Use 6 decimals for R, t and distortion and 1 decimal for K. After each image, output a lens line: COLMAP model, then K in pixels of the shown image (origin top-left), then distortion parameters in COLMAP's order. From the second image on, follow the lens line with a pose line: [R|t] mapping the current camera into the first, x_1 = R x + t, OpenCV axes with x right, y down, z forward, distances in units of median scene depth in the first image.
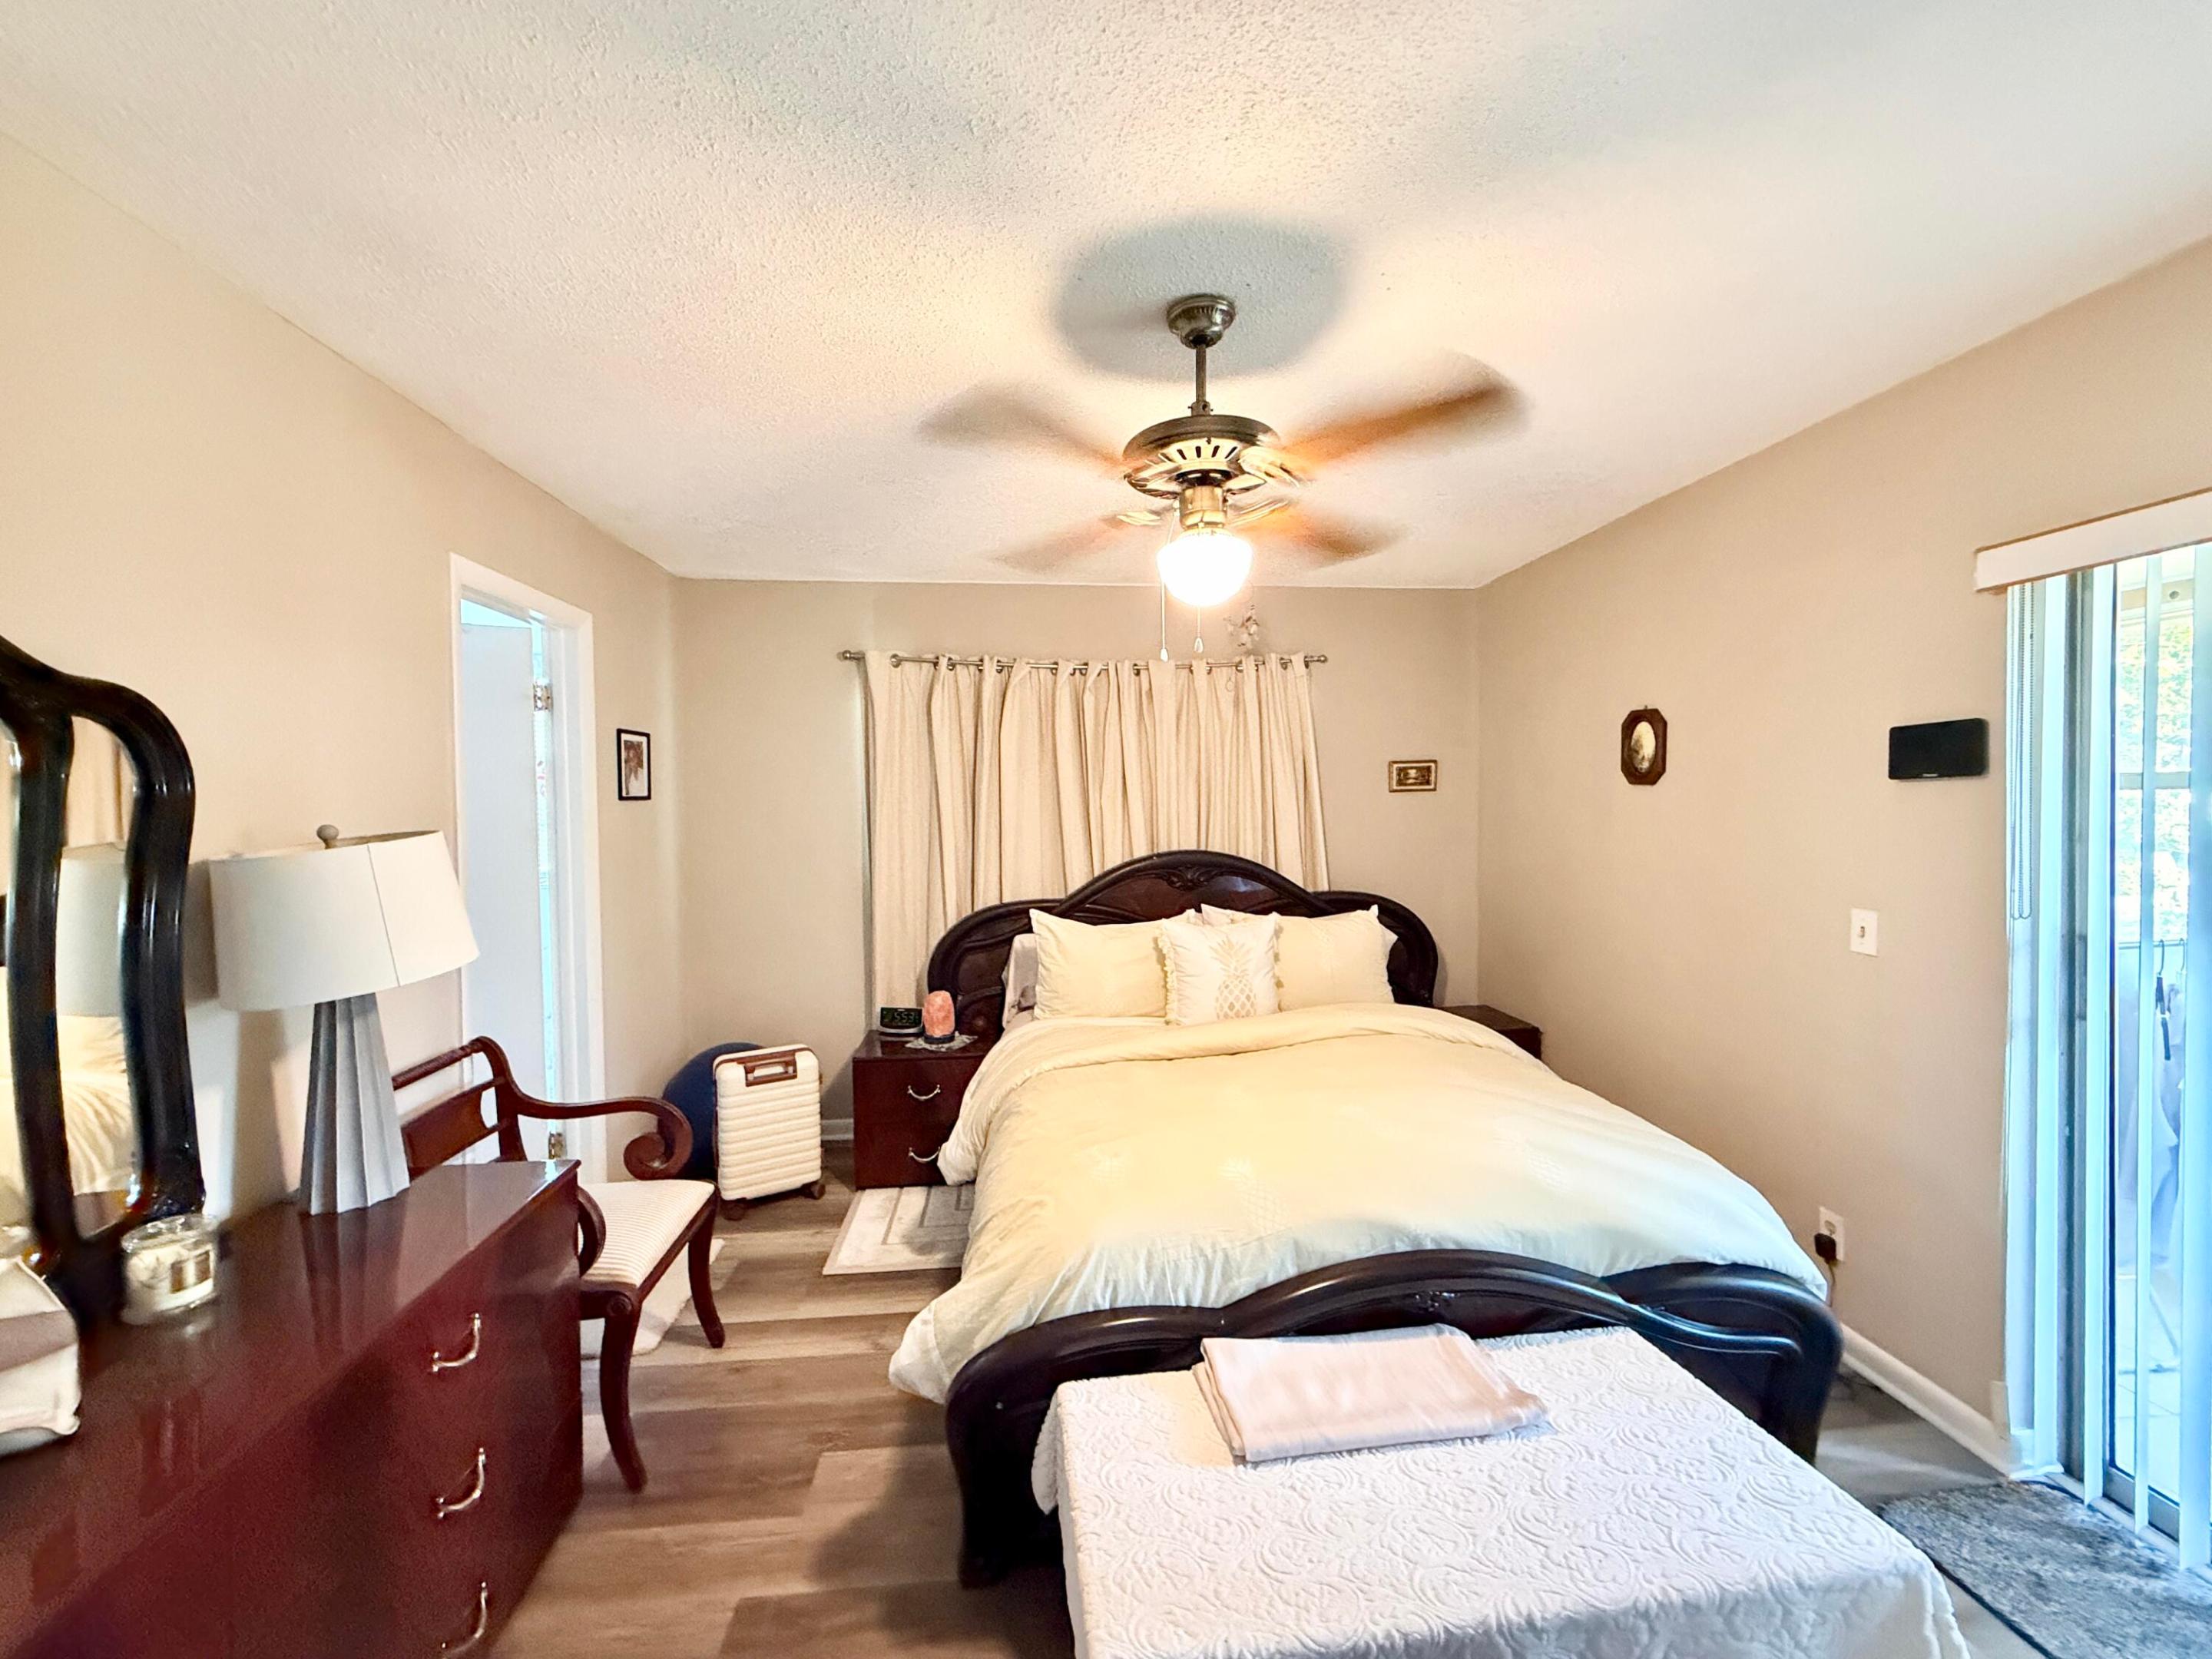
lens RADIAL K [[875.3, 0, 1109.9], [0, 875.3, 826.8], [0, 0, 1]] dist [-0.000202, 0.000174]
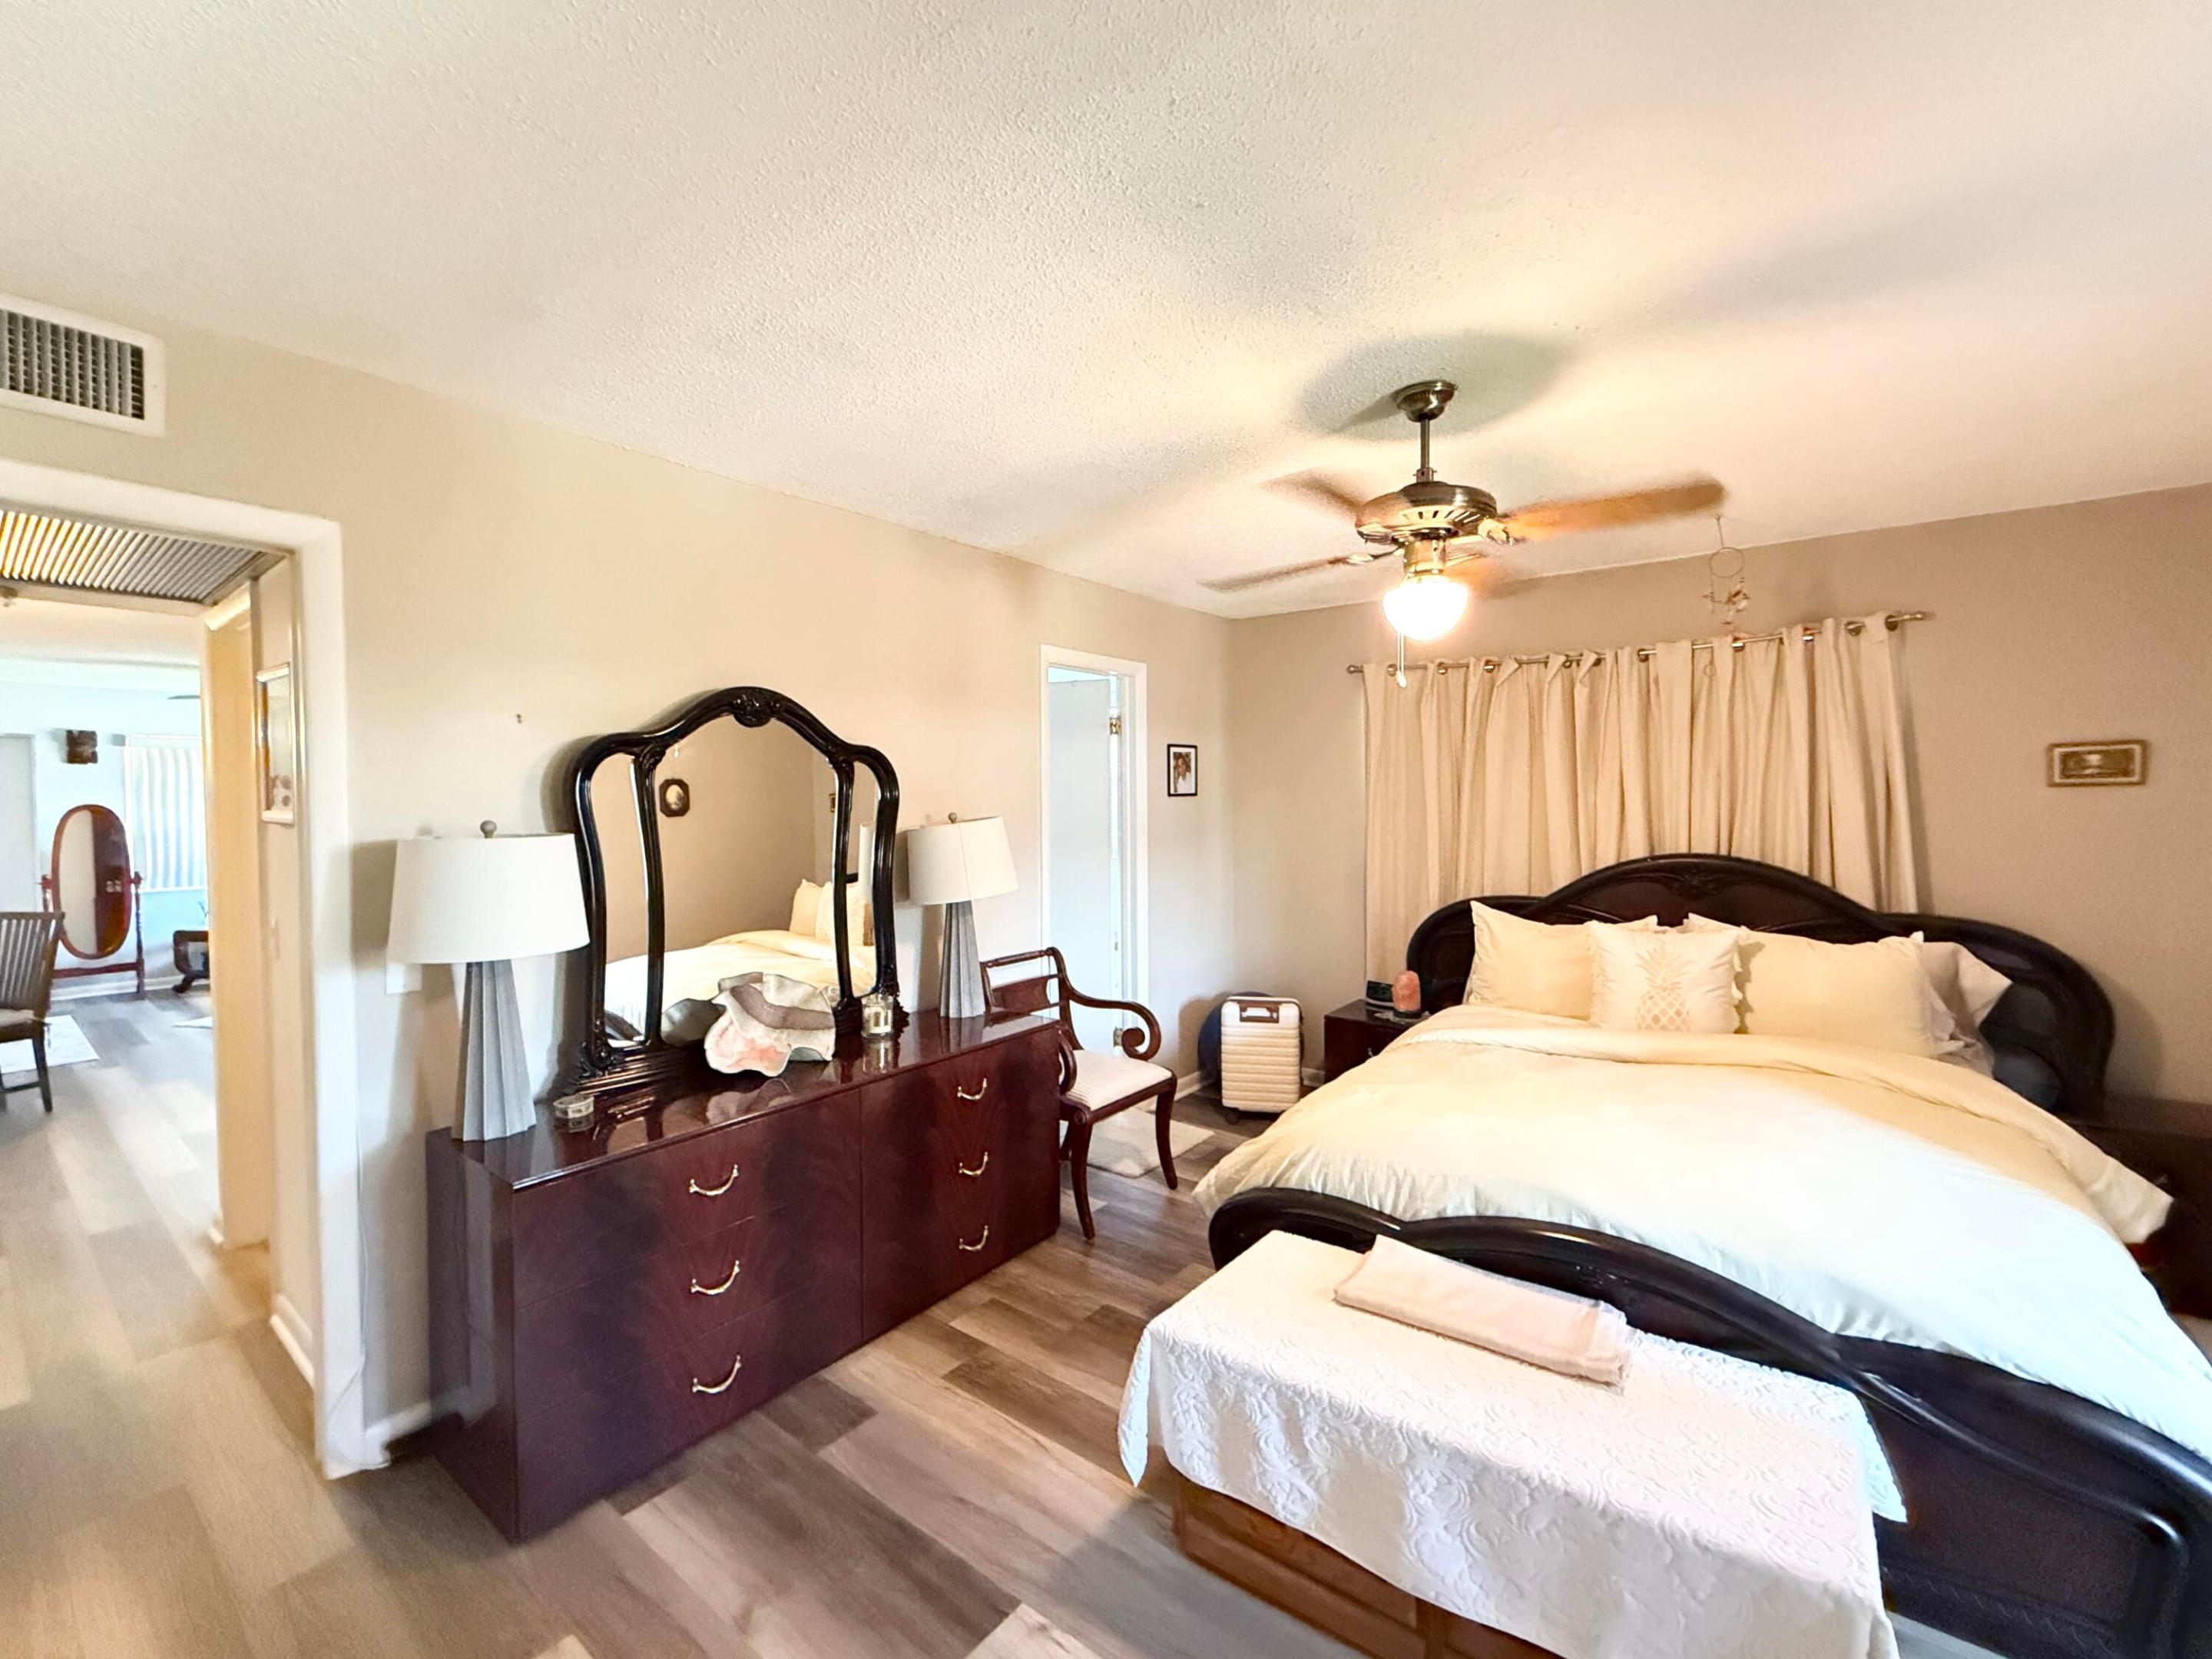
lens RADIAL K [[875.3, 0, 1092.8], [0, 875.3, 824.4], [0, 0, 1]] dist [-0.000202, 0.000174]
pose [[0.739419, 0.024574, -0.672797, 0.411851], [-0.019501, 0.999696, 0.015082, -0.007541], [0.672963, 0.001969, 0.739674, -0.130391]]
